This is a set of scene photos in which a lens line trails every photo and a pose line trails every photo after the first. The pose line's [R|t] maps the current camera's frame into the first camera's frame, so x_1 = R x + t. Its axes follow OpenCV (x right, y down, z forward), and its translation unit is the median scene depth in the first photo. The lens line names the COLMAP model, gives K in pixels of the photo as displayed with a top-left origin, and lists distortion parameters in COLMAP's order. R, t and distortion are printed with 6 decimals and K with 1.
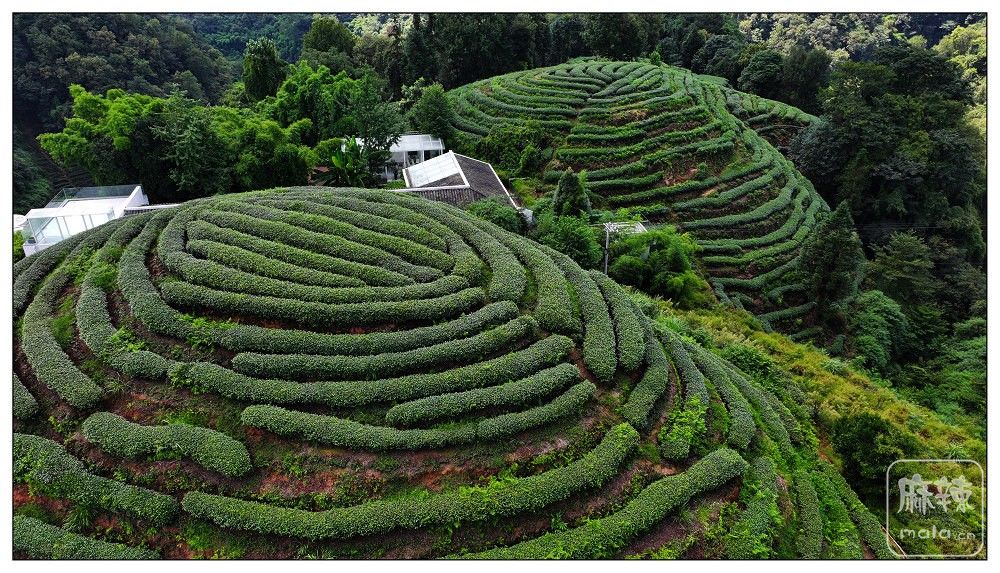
lens RADIAL K [[683.0, 0, 503.7], [0, 683.0, 285.6], [0, 0, 1]] dist [-0.002972, 0.019554]
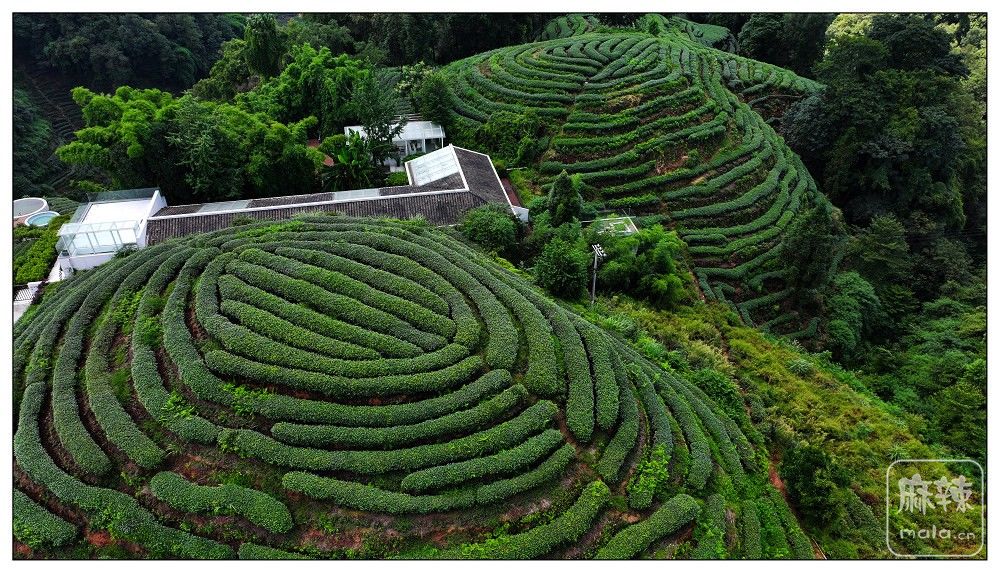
lens RADIAL K [[683.0, 0, 503.7], [0, 683.0, 285.6], [0, 0, 1]] dist [-0.002972, 0.019554]
pose [[0.999997, 0.002364, 0.000030, 0.004043], [-0.002349, 0.992219, 0.124485, -0.134096], [0.000265, -0.124485, 0.992221, -0.071270]]
